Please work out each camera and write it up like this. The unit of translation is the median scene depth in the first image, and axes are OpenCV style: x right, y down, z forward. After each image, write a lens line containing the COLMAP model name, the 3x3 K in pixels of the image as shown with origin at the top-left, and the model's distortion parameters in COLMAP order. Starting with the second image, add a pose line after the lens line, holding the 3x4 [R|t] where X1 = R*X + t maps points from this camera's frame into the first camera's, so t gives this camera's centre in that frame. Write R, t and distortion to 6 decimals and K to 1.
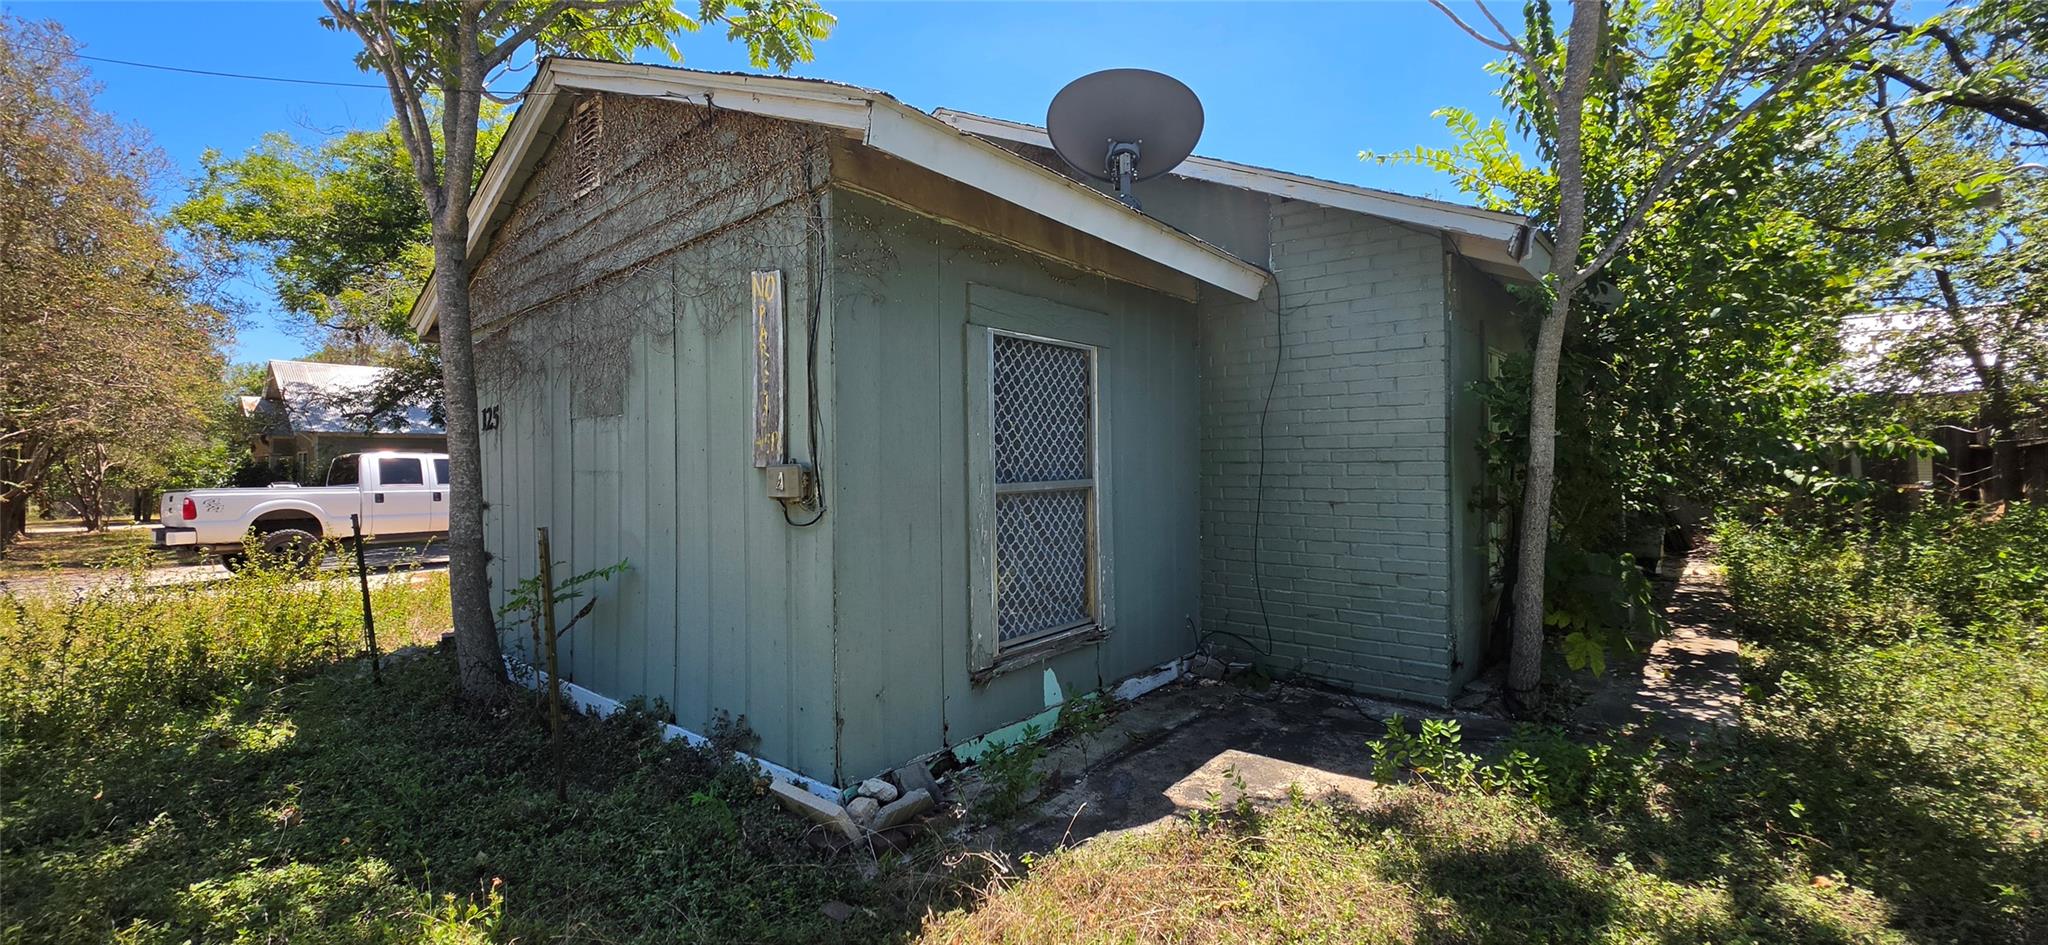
lens RADIAL K [[803.0, 0, 1022.6], [0, 803.0, 465.7], [0, 0, 1]] dist [0.000373, 0.000111]
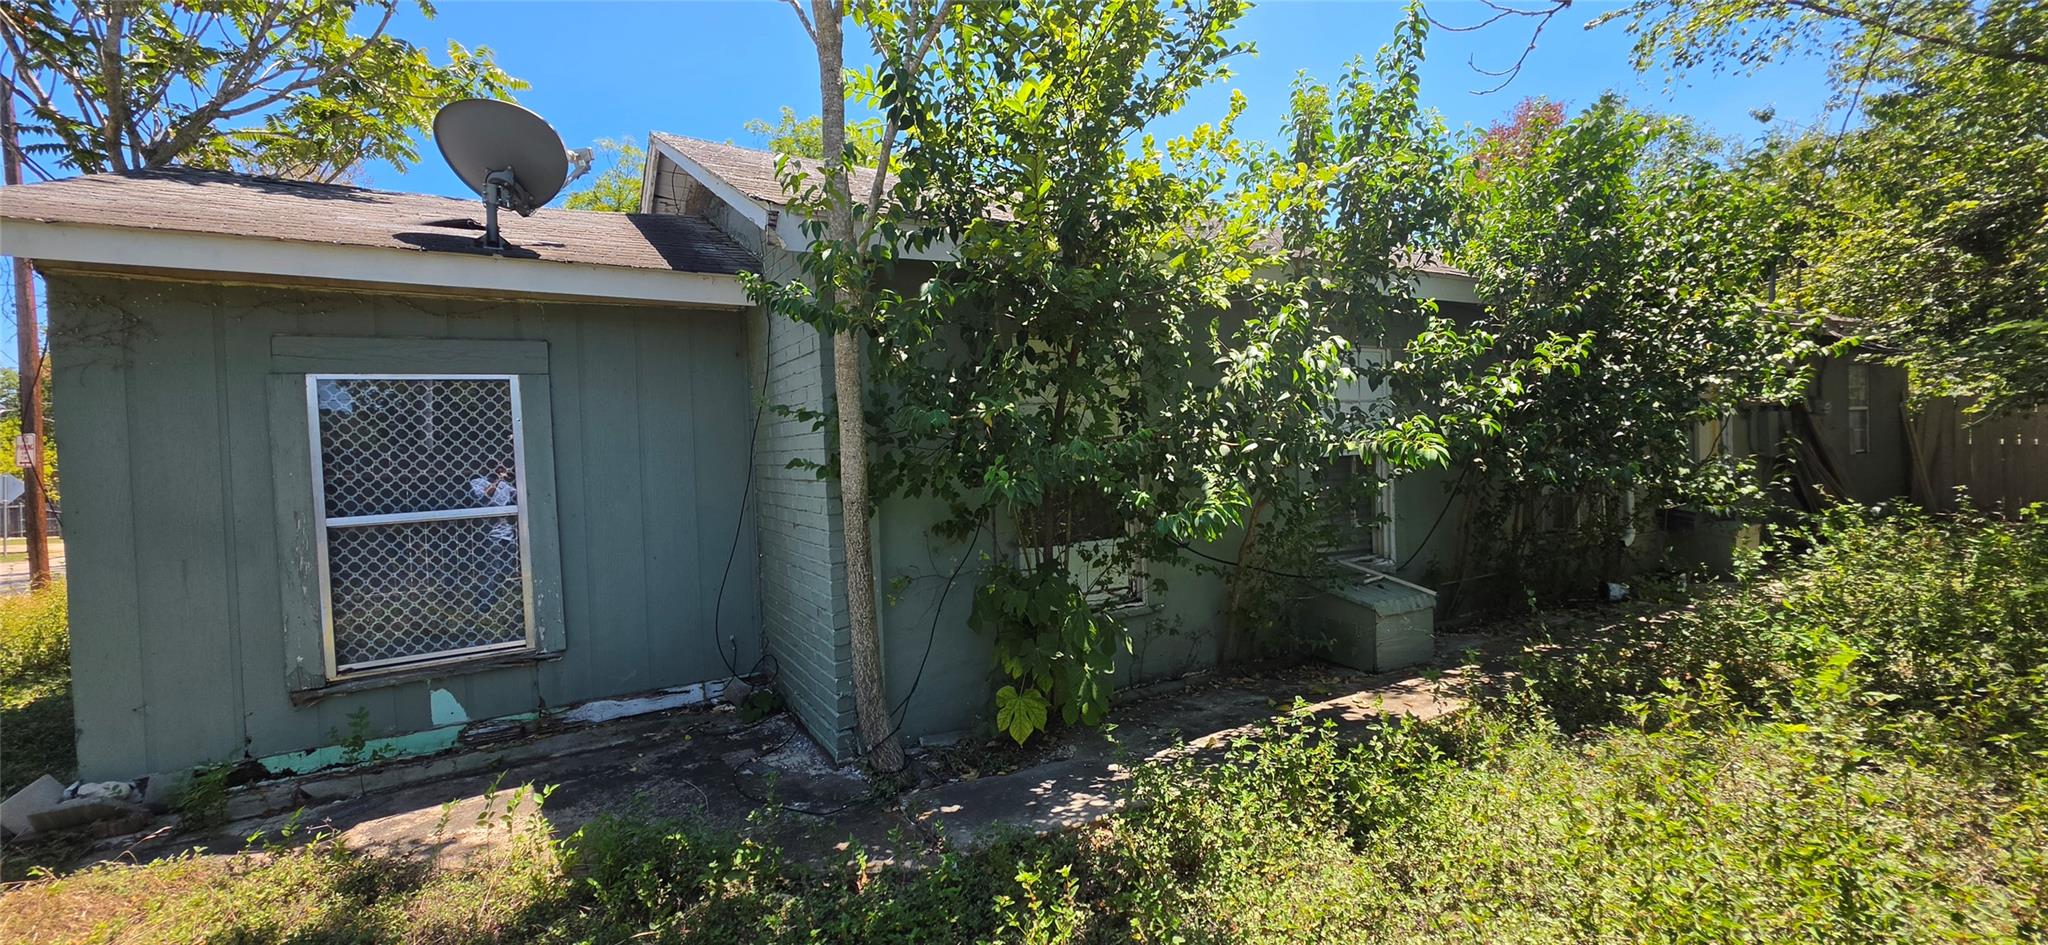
lens RADIAL K [[803.0, 0, 1022.6], [0, 803.0, 465.7], [0, 0, 1]] dist [0.000373, 0.000111]
pose [[0.929767, -0.033860, -0.366589, 1.162987], [0.044573, 0.998790, 0.020796, -0.025850], [0.365441, -0.035675, 0.930150, 0.324912]]
